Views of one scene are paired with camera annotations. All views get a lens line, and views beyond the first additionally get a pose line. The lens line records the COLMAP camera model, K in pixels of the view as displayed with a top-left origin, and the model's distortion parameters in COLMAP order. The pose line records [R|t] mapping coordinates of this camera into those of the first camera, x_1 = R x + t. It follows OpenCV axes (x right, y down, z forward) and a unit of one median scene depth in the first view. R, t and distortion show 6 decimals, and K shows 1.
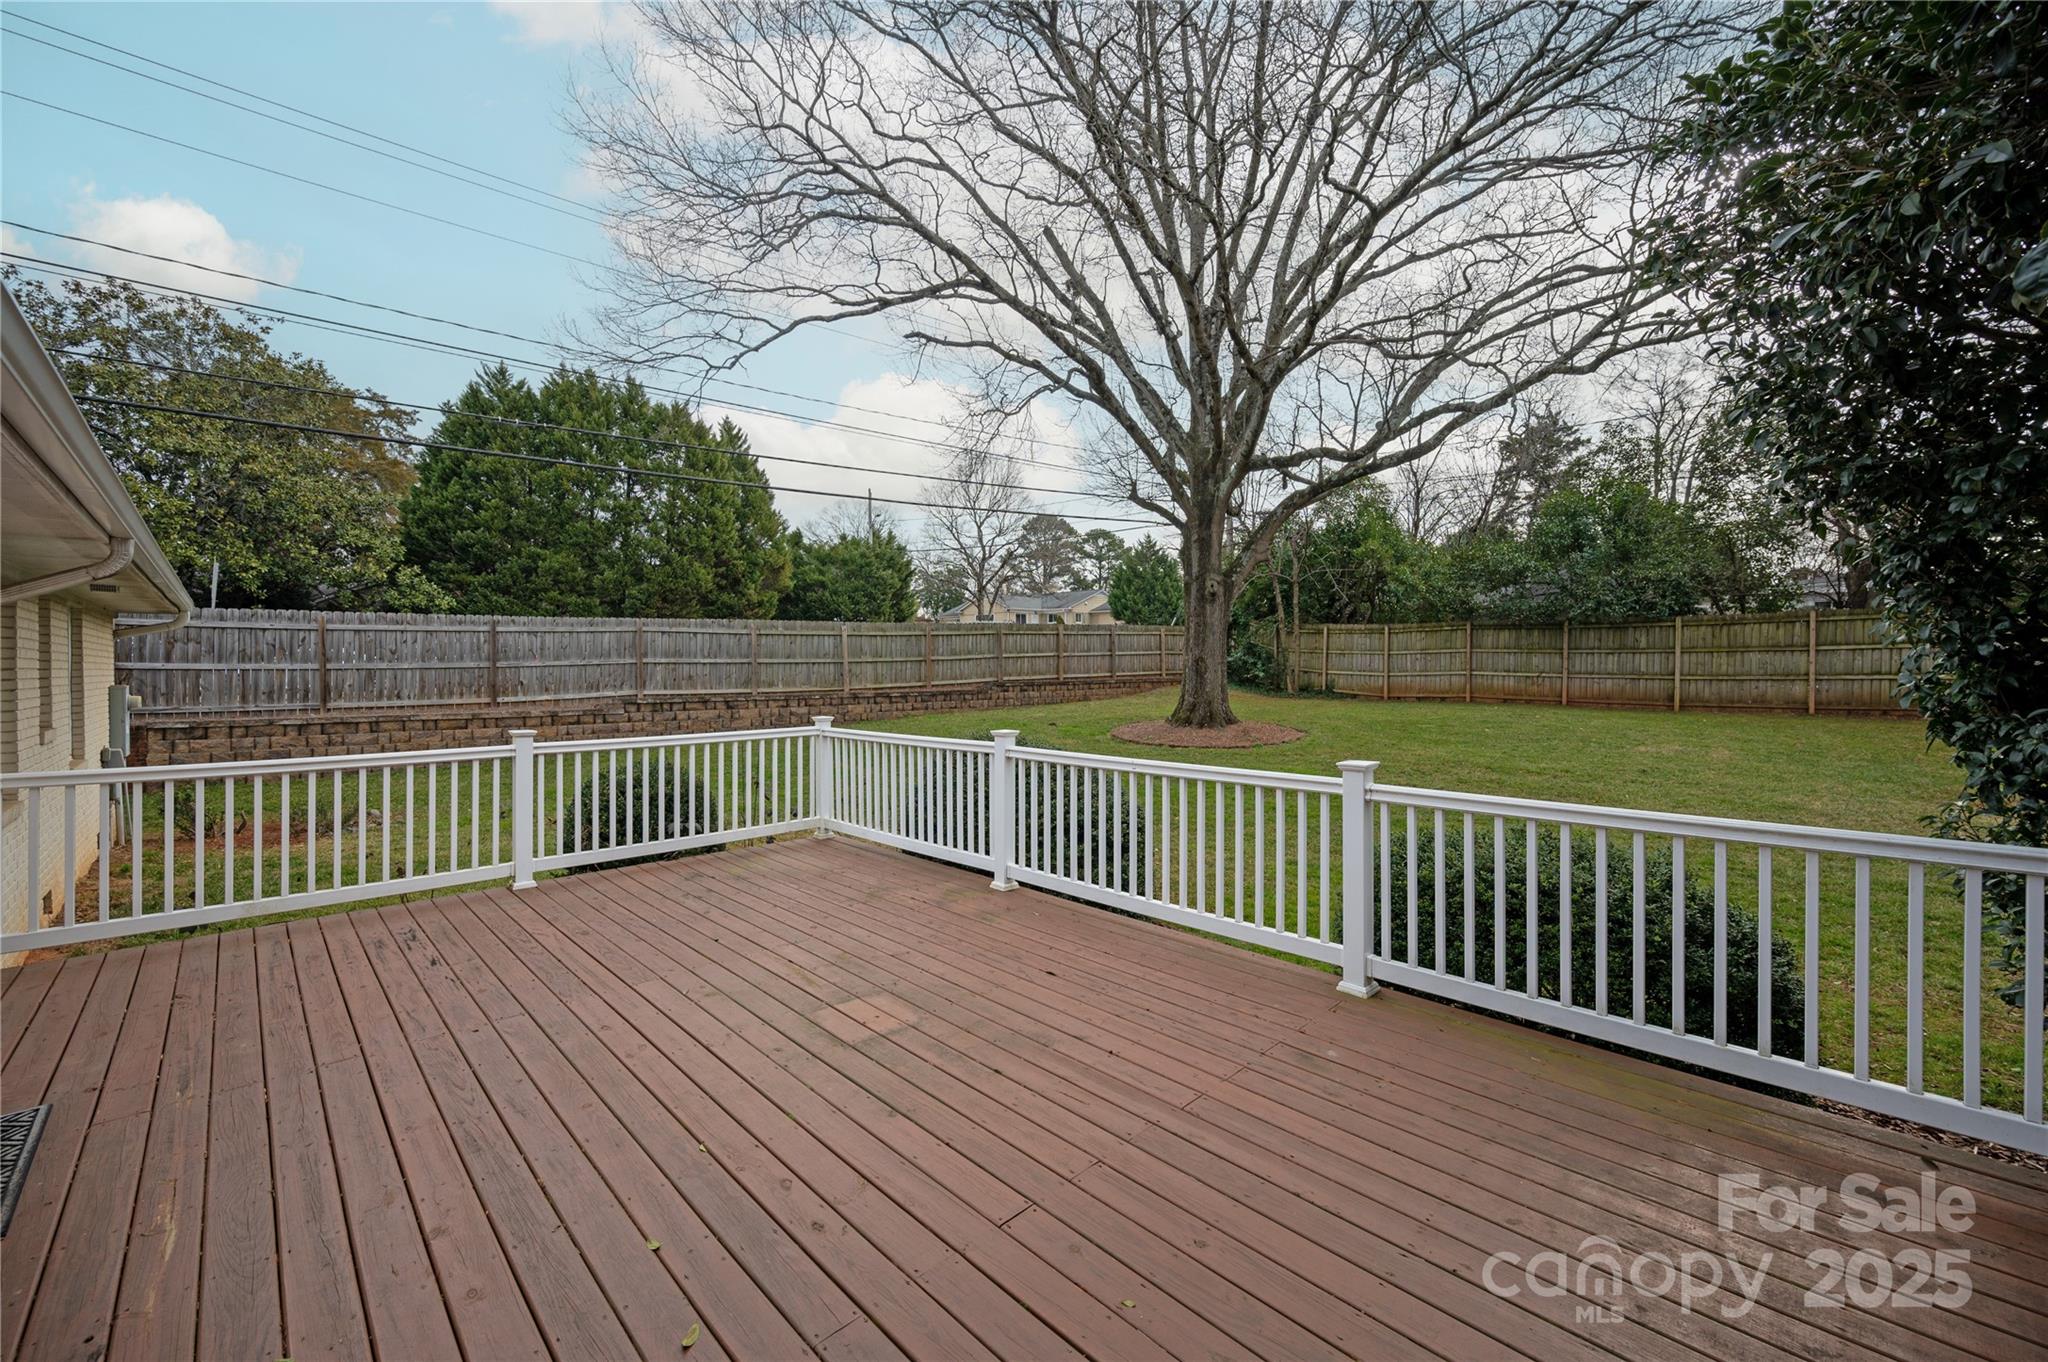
lens RADIAL K [[806.0, 0, 1024.0], [0, 806.0, 681.0], [0, 0, 1]] dist [-0.000184, -0.000134]
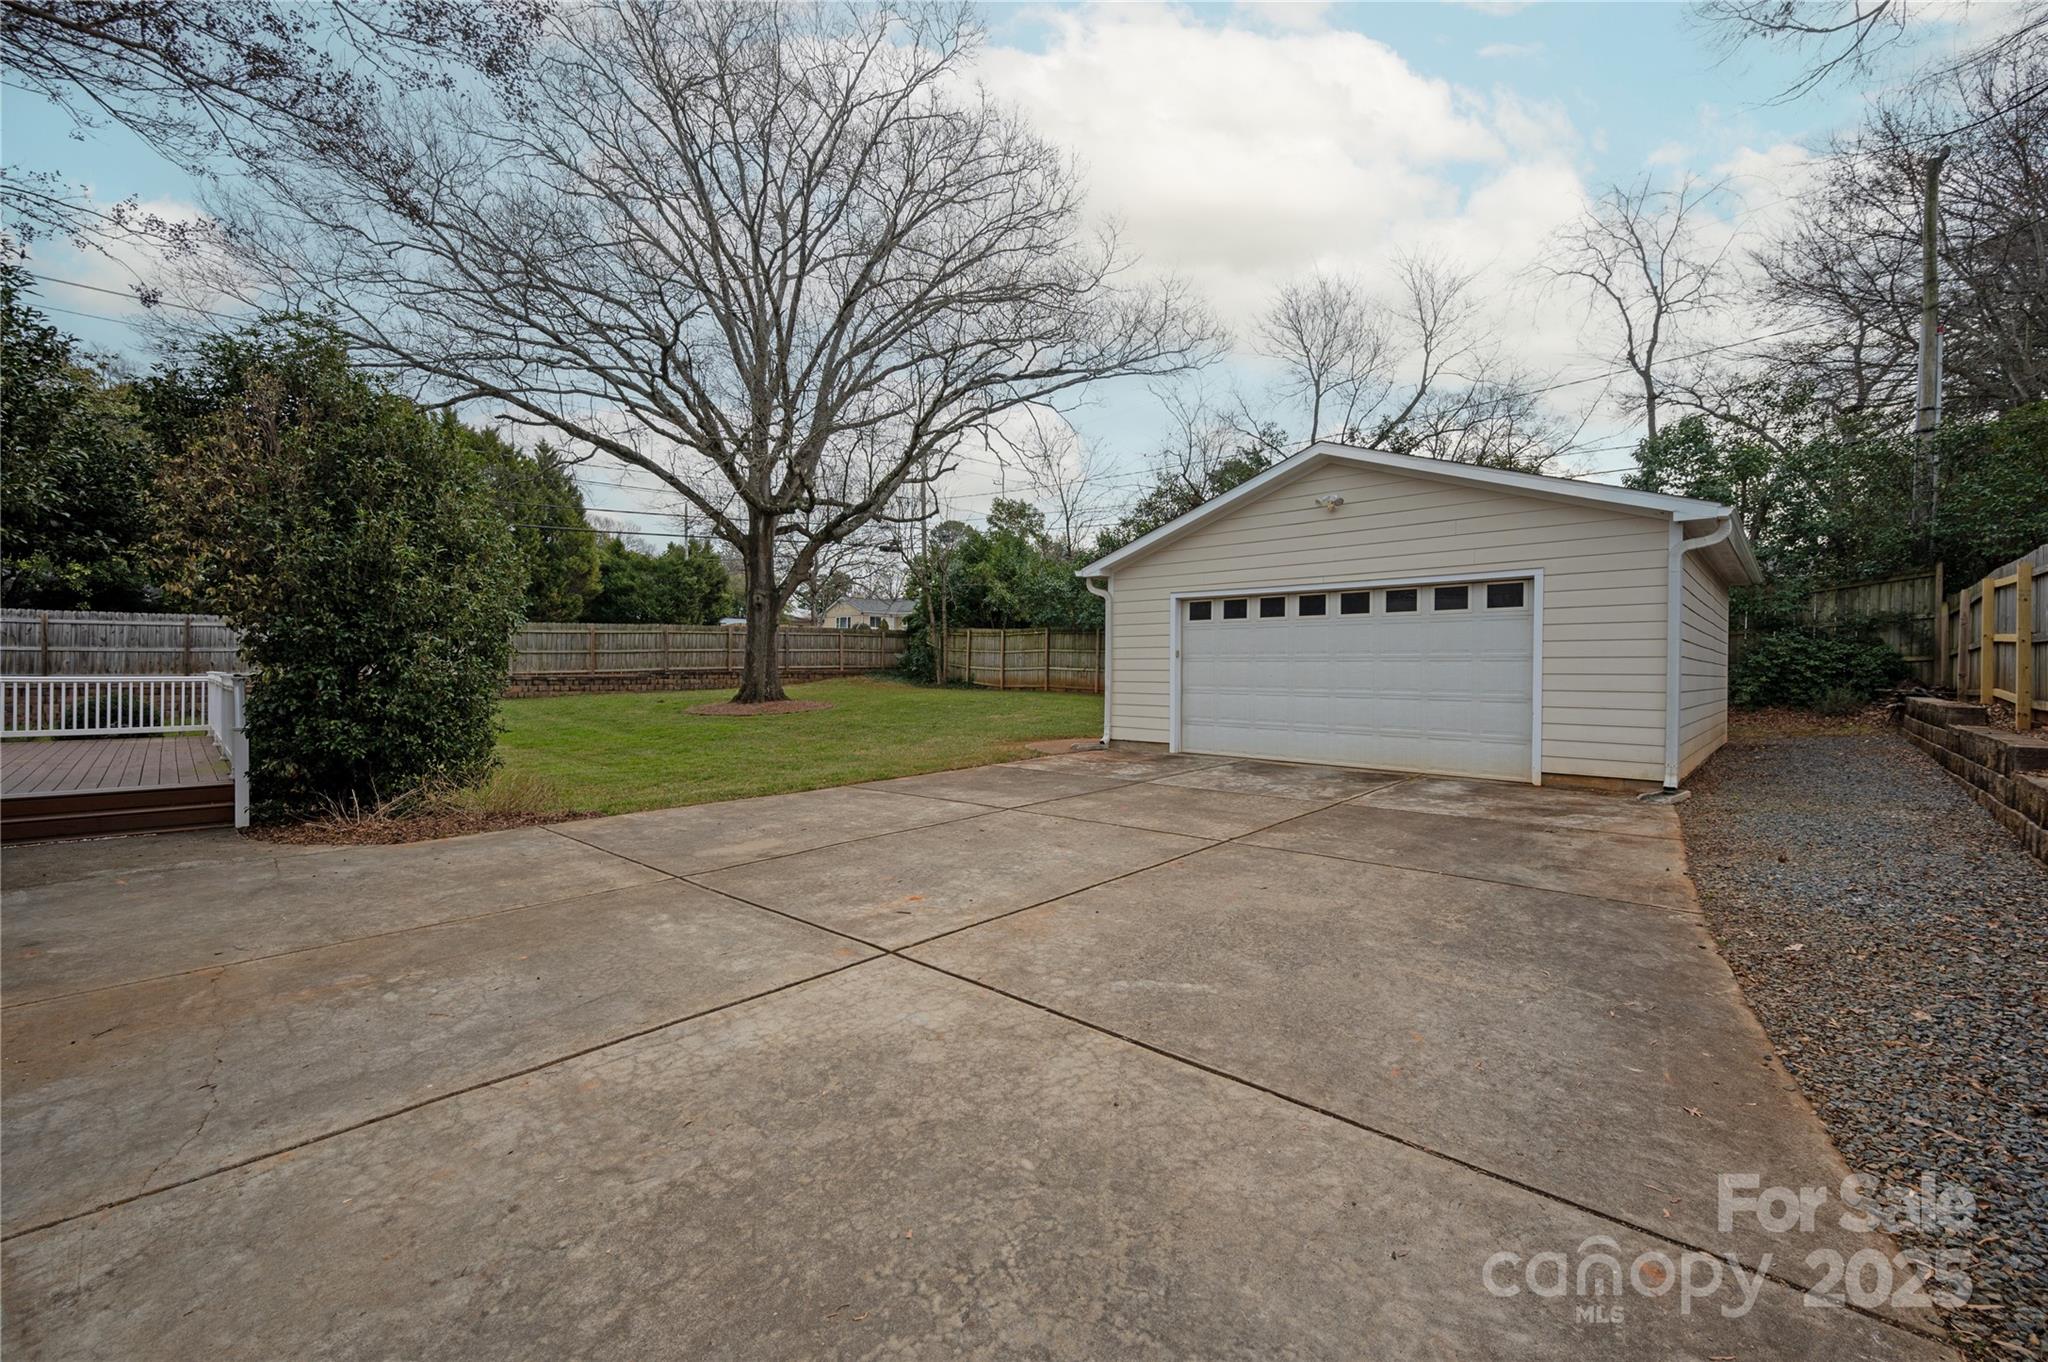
lens RADIAL K [[816.0, 0, 991.1], [0, 816.0, 683.1], [0, 0, 1]] dist [0.000586, 0.000001]
pose [[0.999830, 0.009892, 0.015557, 0.657575], [-0.009860, 0.999949, -0.002121, 0.024675], [-0.015577, 0.001967, 0.999877, -0.396194]]
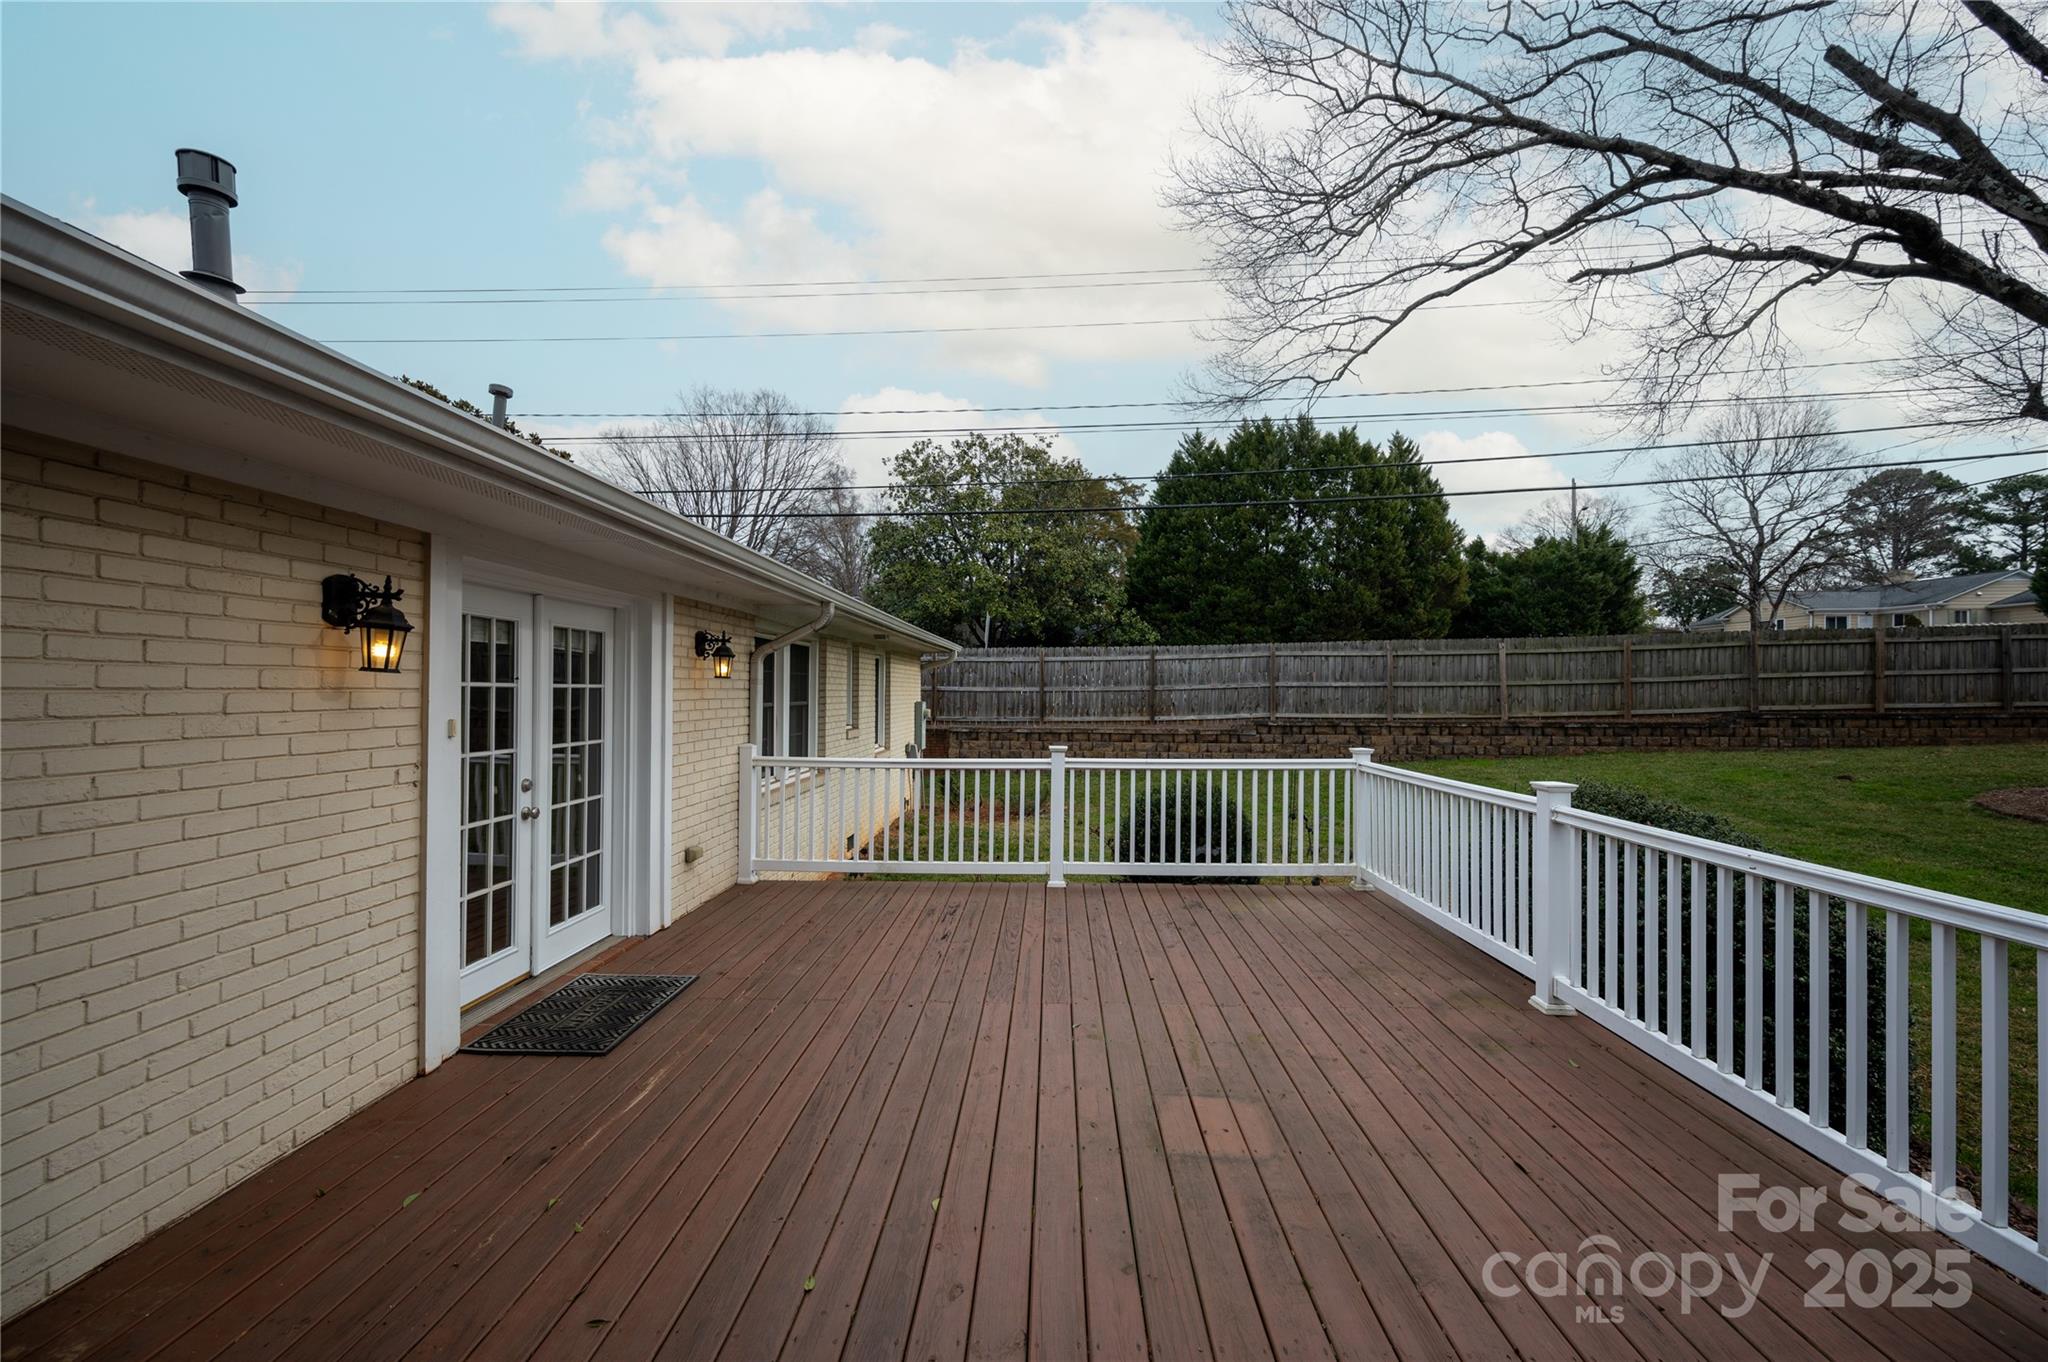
lens RADIAL K [[805.3, 0, 1034.8], [0, 805.3, 687.4], [0, 0, 1]] dist [-0.001078, -0.000246]
pose [[0.697427, -0.000056, -0.716656, 0.053734], [-0.015301, 0.999771, -0.014968, -0.001208], [0.716492, 0.021405, 0.697267, 0.063339]]
